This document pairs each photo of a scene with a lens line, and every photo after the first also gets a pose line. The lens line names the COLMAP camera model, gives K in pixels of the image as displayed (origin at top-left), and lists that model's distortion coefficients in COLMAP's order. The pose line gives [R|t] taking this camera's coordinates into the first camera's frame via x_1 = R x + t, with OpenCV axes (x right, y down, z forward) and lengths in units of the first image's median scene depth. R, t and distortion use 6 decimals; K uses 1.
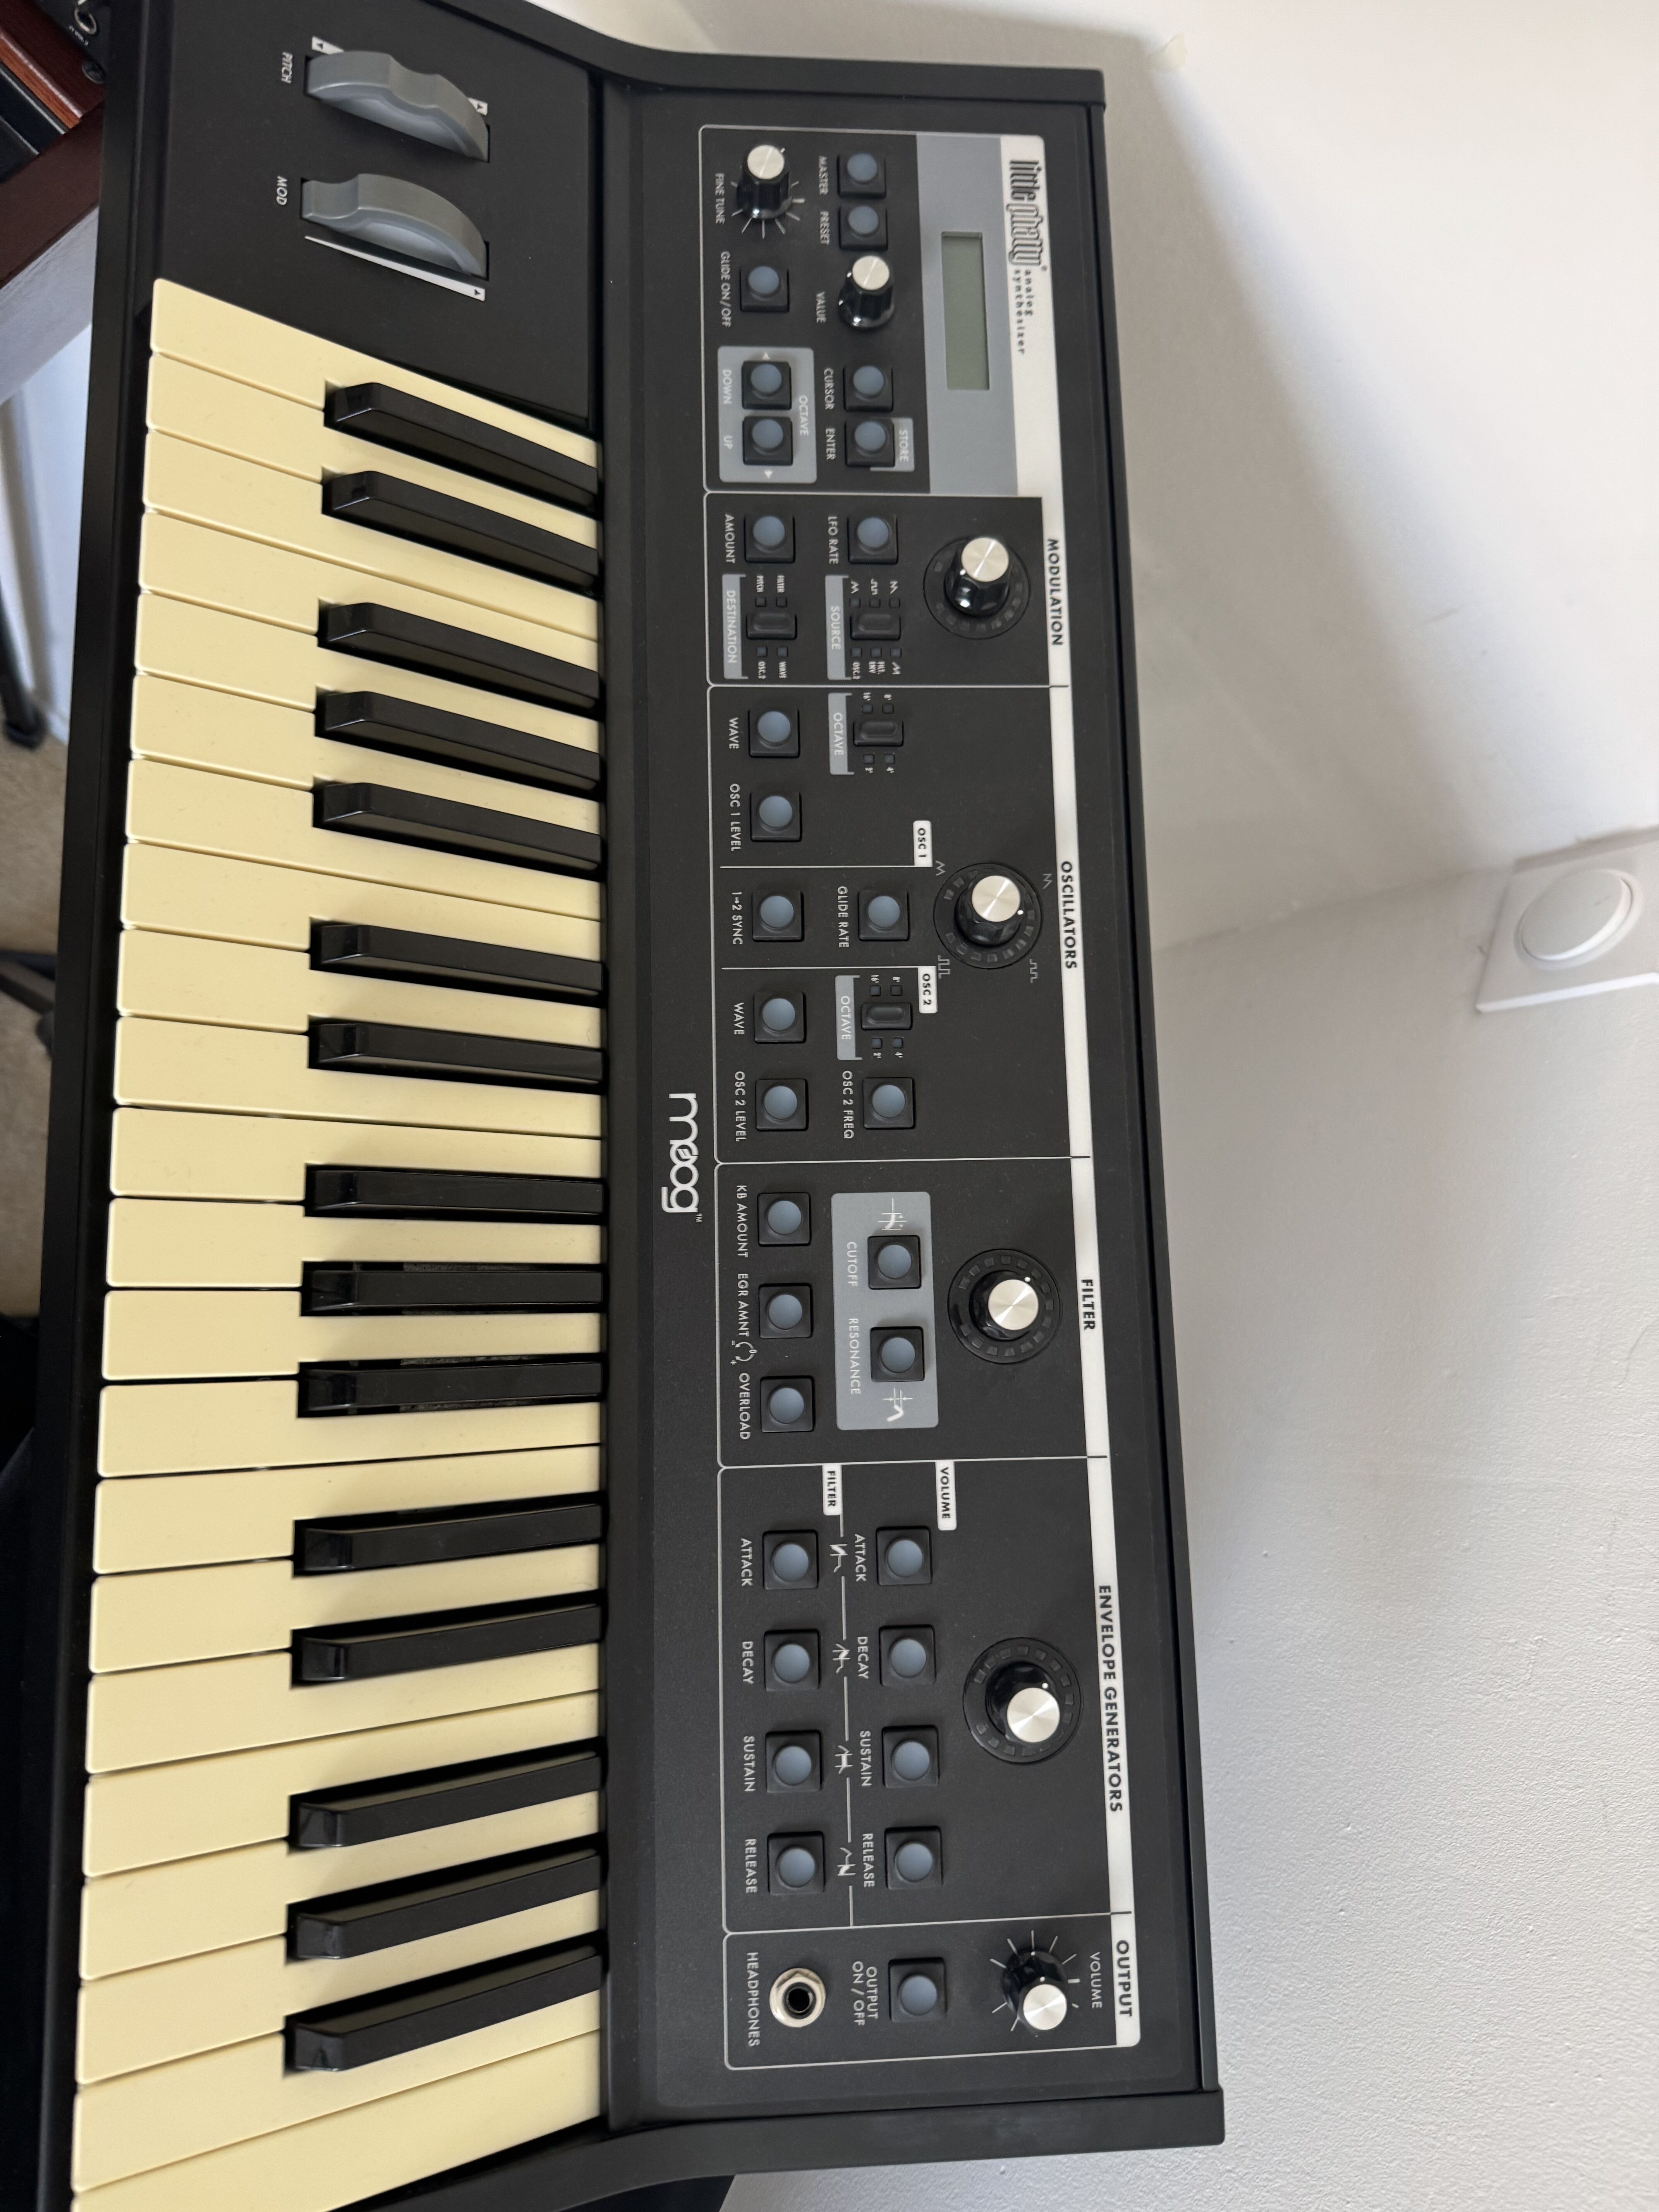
lens RADIAL K [[1574.2, 0, 825.8], [0, 1574.2, 1097.8], [0, 0, 1]] dist [0.168750, -0.410582]
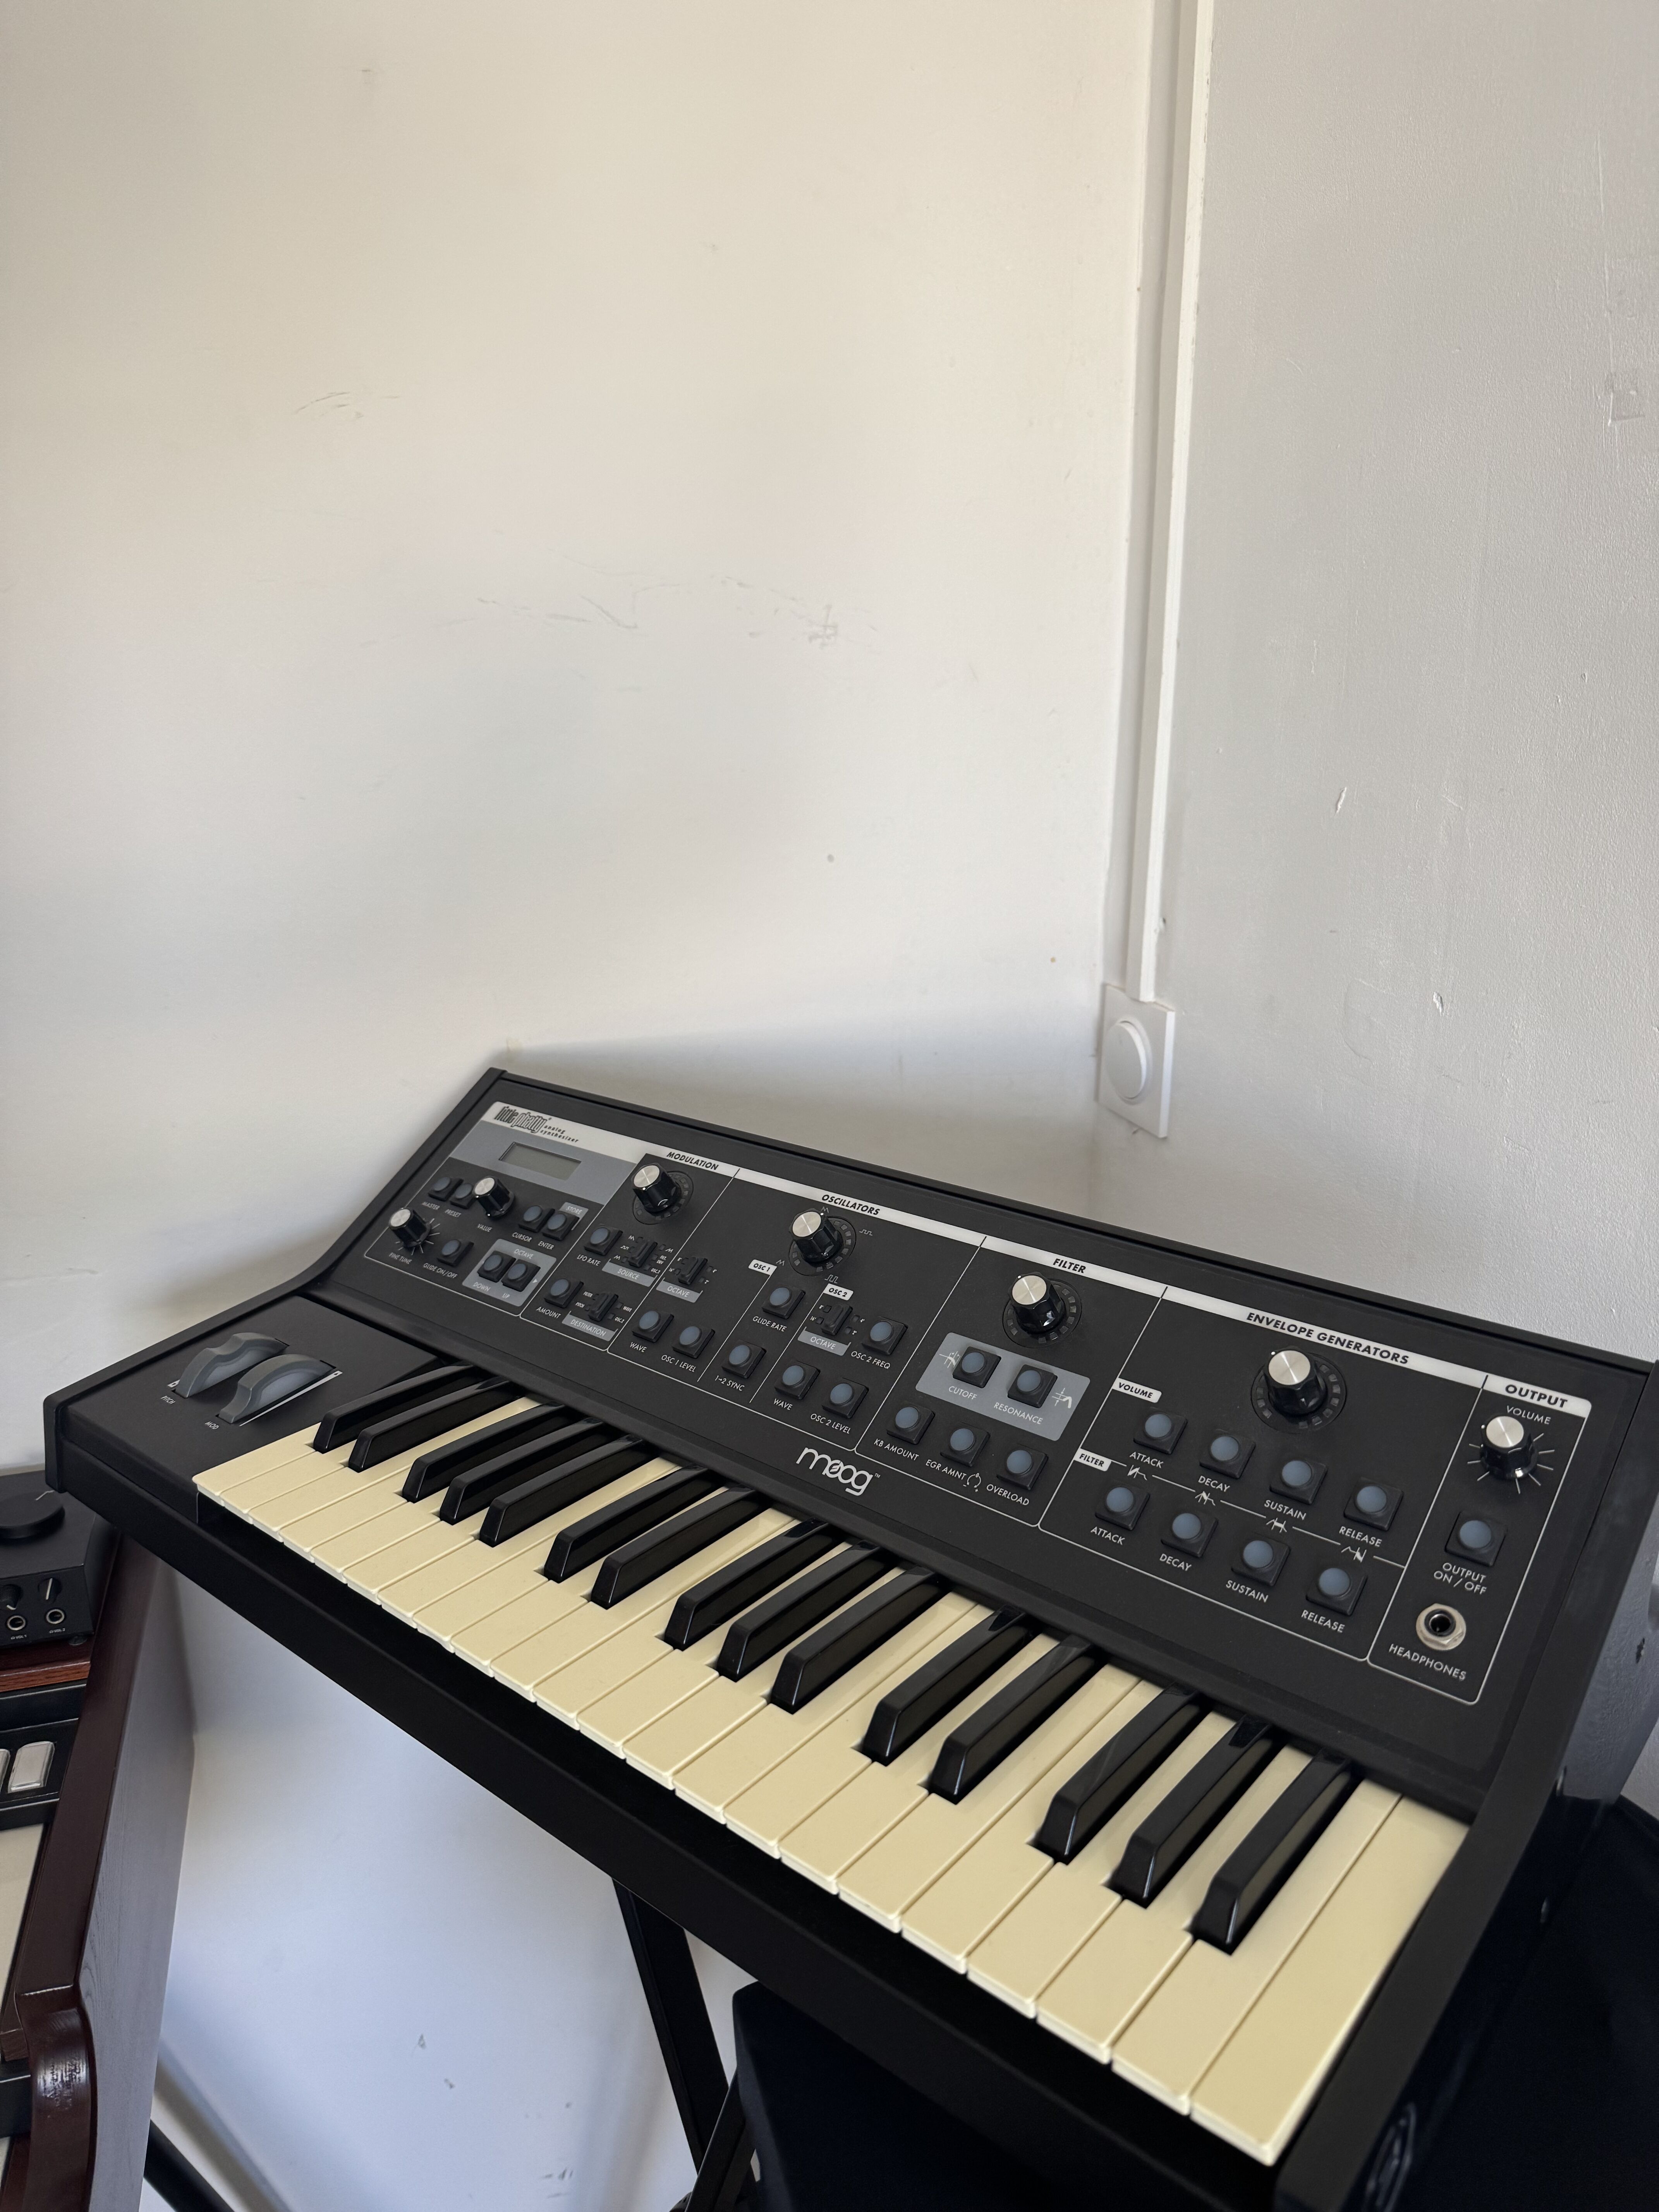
lens RADIAL K [[1574.2, 0, 825.8], [0, 1574.2, 1097.8], [0, 0, 1]] dist [0.168750, -0.410582]
pose [[0.518260, -0.766545, 0.379228, -0.371661], [0.801542, 0.280739, -0.527936, 0.668391], [0.298223, 0.577576, 0.759914, -0.224473]]
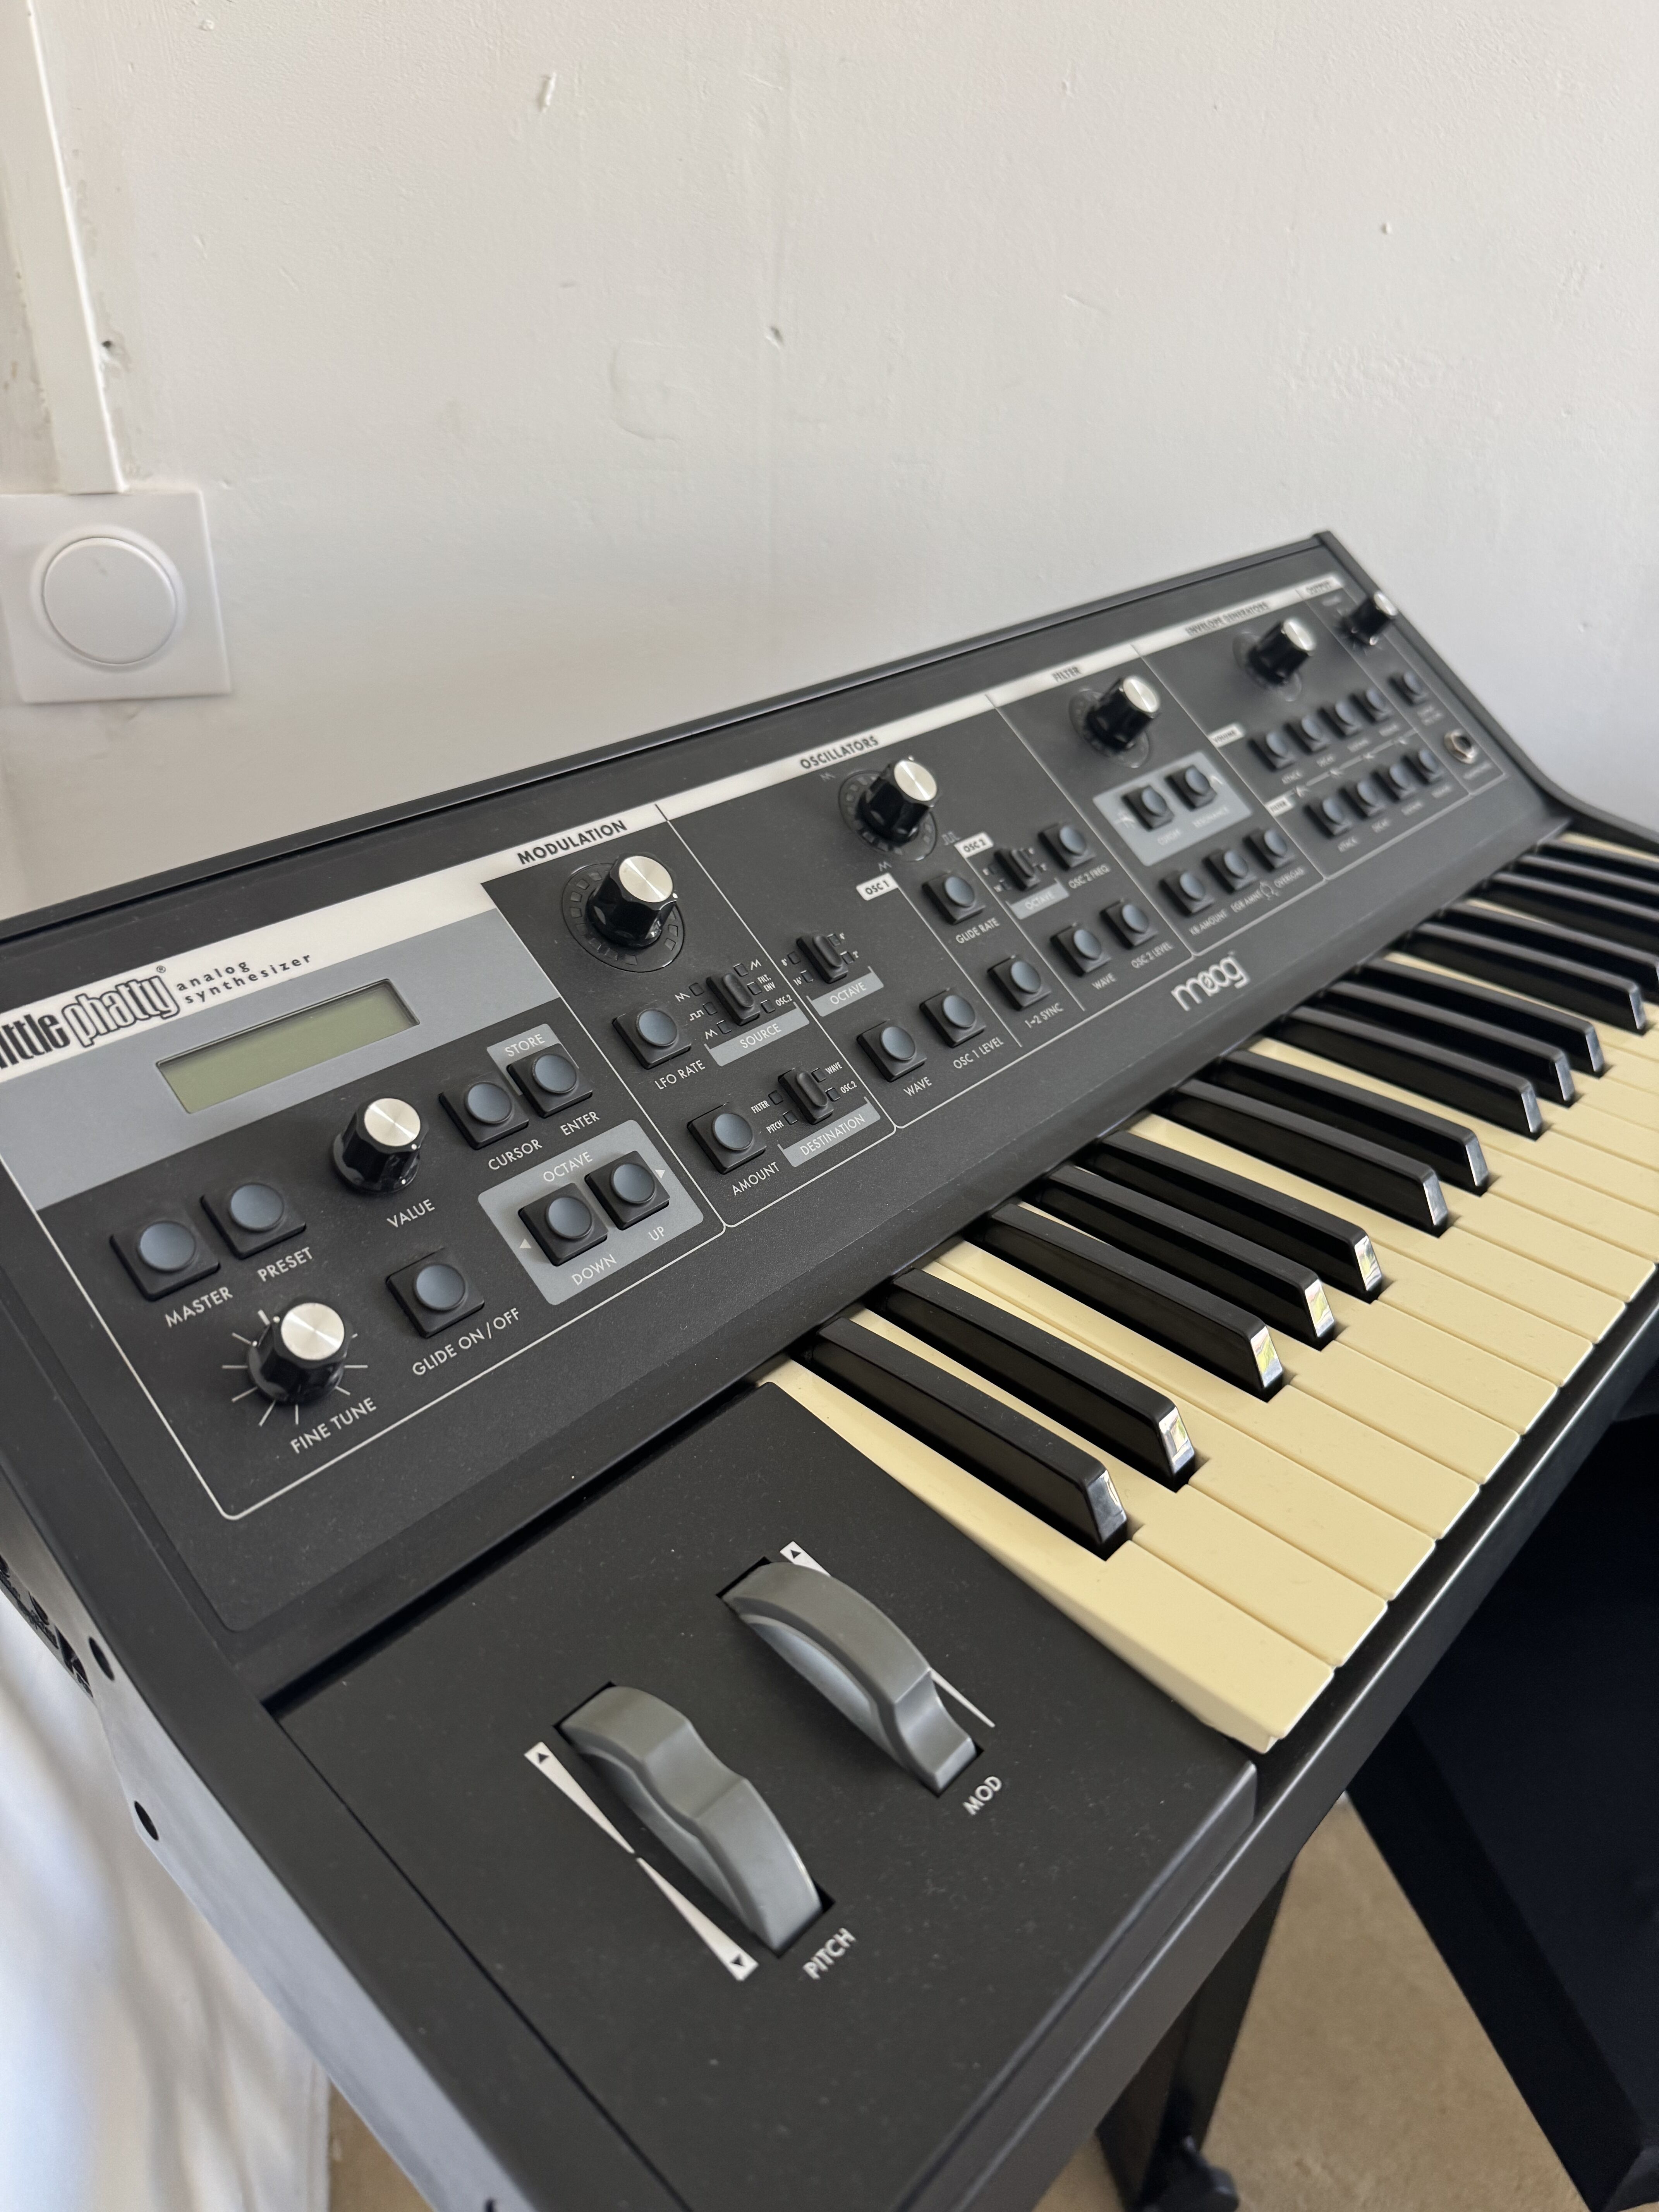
lens RADIAL K [[1574.2, 0, 825.8], [0, 1574.2, 1097.8], [0, 0, 1]] dist [0.168750, -0.410582]
pose [[-0.538515, -0.832278, 0.131585, -0.159725], [0.607273, -0.275087, 0.745350, -0.968803], [-0.584141, 0.481290, 0.653559, 0.488346]]
